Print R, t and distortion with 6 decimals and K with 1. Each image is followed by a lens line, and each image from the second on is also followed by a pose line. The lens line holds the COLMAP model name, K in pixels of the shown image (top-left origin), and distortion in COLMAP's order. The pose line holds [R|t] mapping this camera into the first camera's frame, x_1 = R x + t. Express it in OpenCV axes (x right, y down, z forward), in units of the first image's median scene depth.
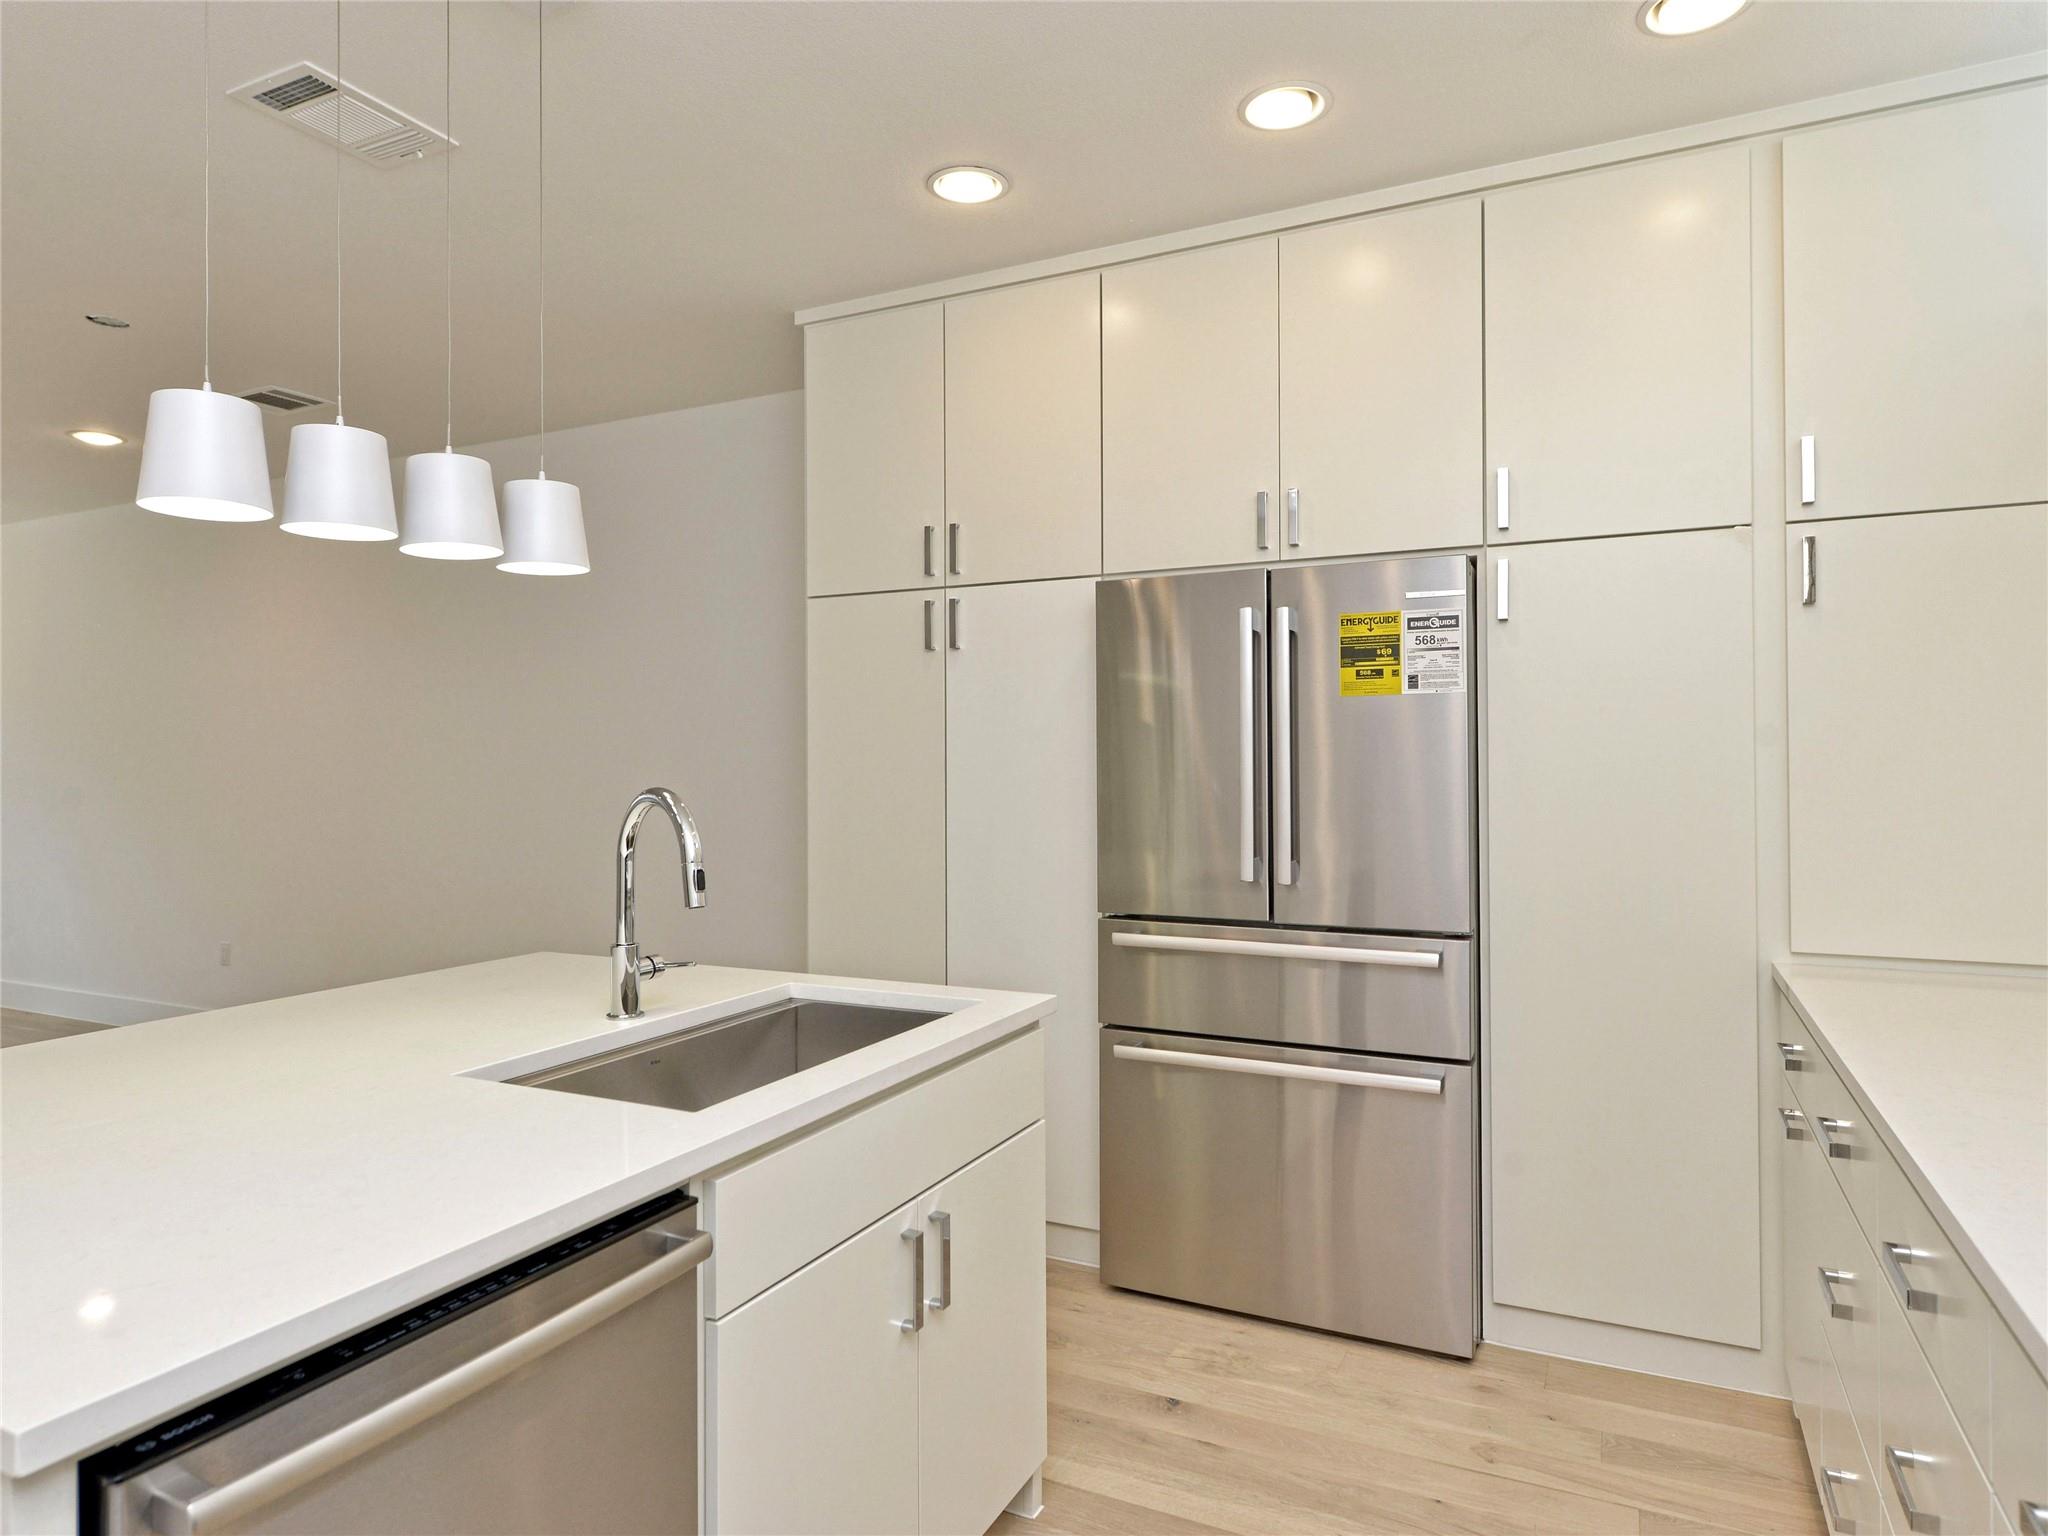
lens RADIAL K [[1188.1, 0, 1024.0], [0, 1188.1, 768.0], [0, 0, 1]] dist [-0.002162, -0.000440]
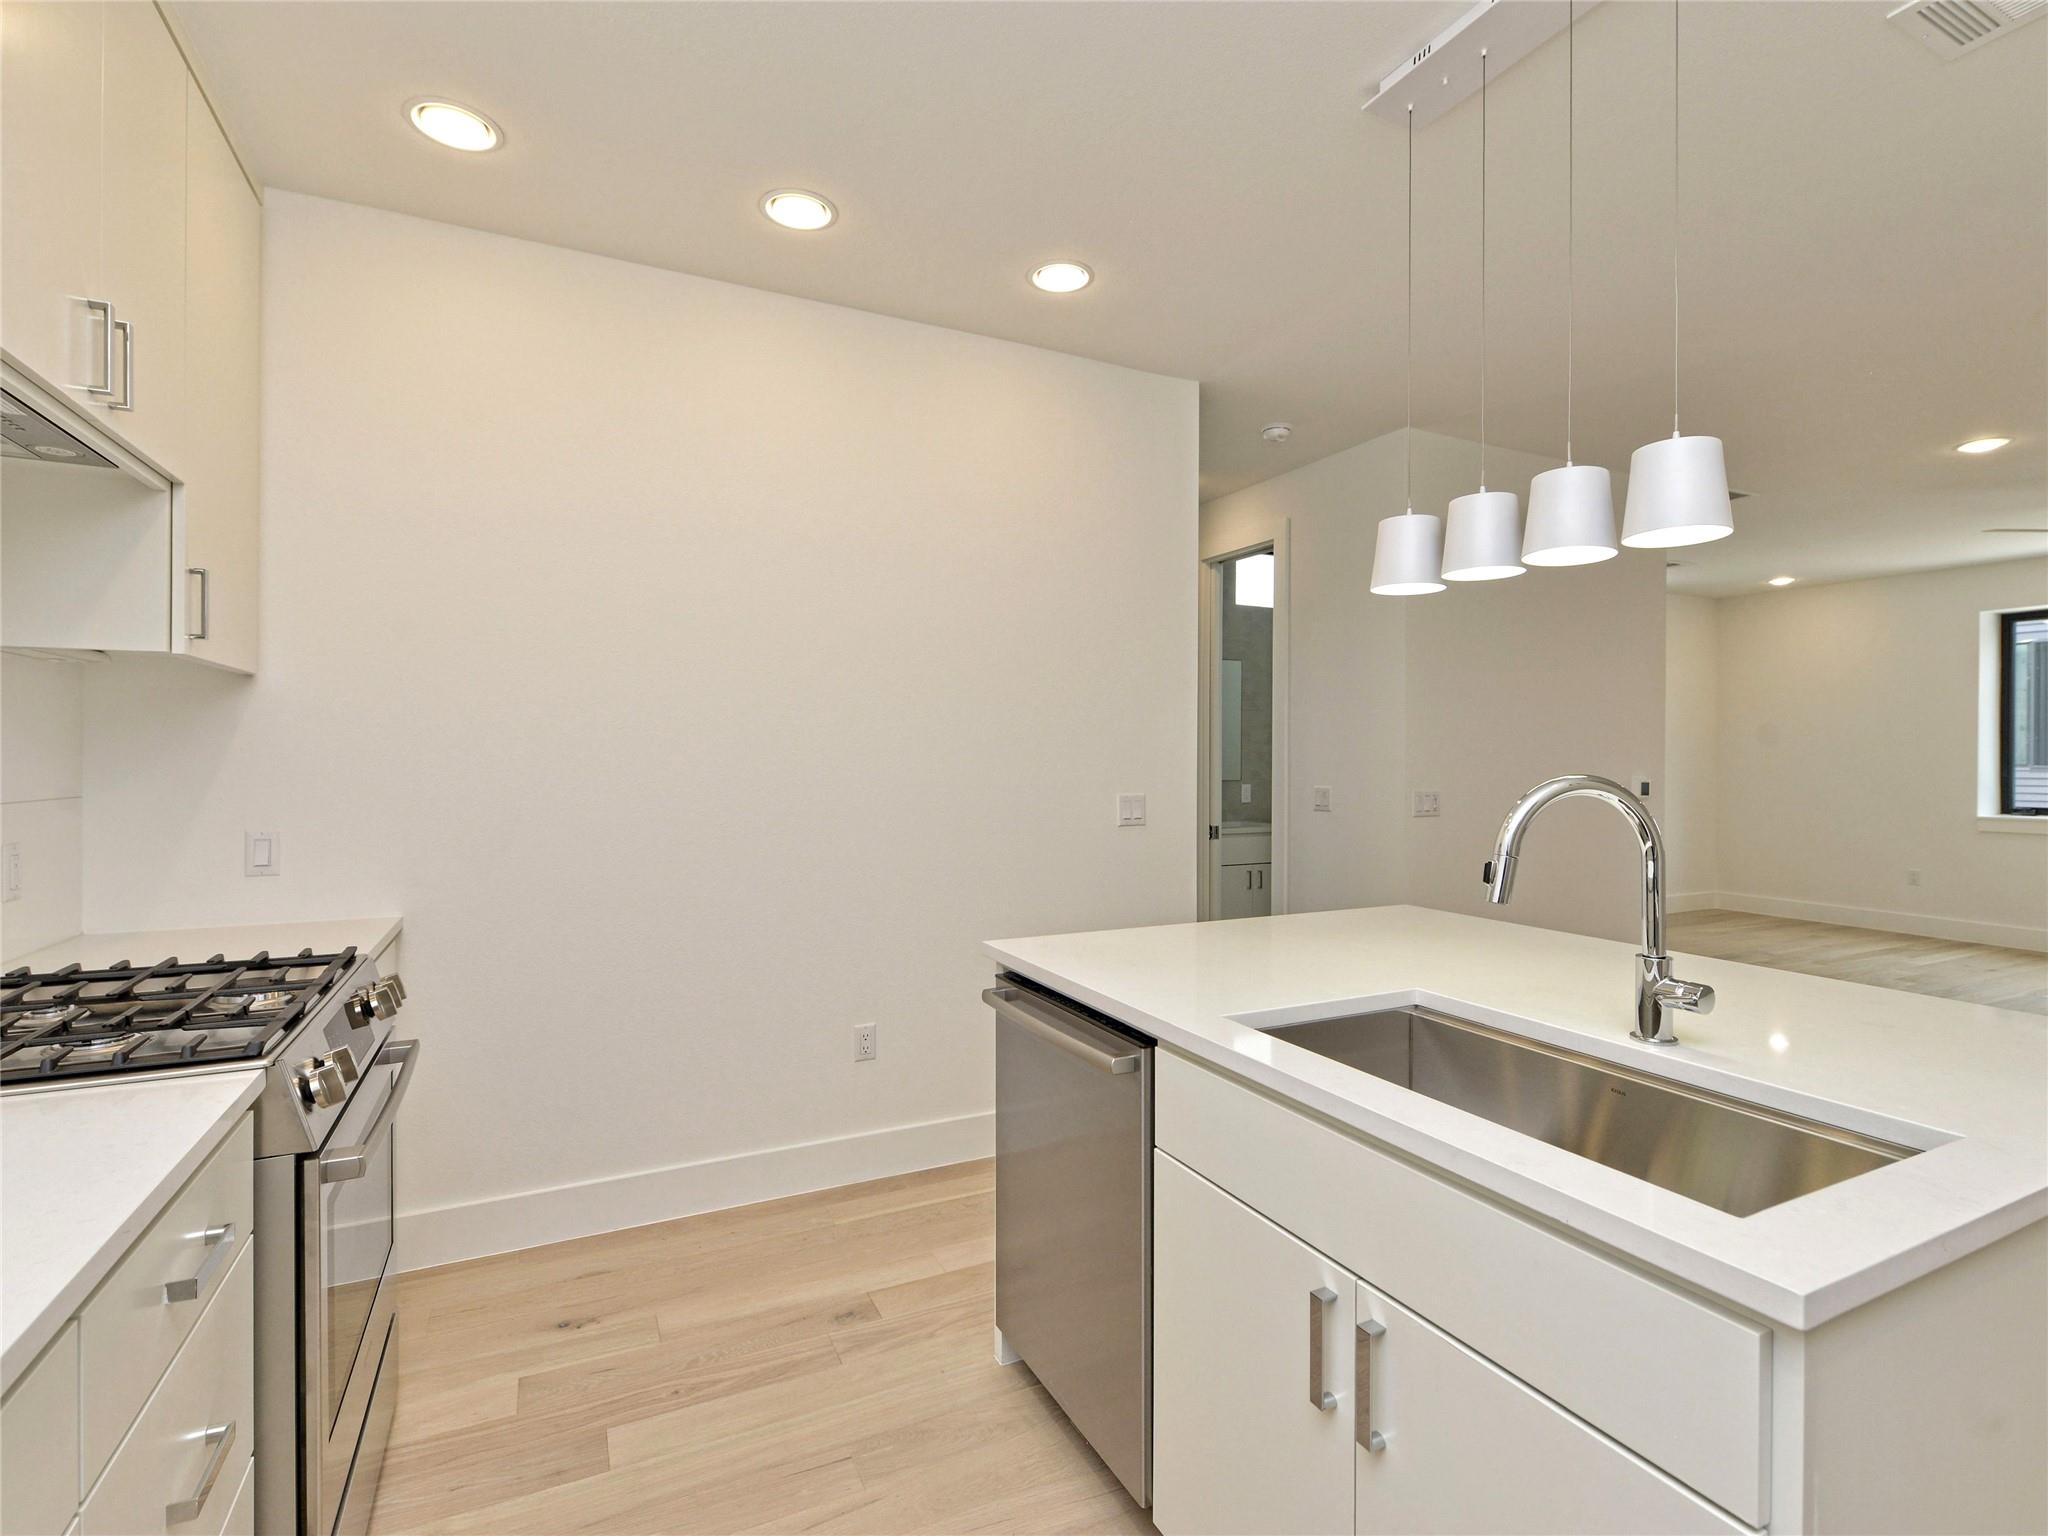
lens RADIAL K [[1022.1, 0, 1024.0], [0, 1022.1, 768.0], [0, 0, 1]] dist [0.001063, 0.000066]
pose [[-0.624826, 0.021414, -0.780470, 0.733979], [0.005303, 0.999717, 0.023184, -0.013554], [0.780746, 0.010347, -0.624763, 1.528167]]
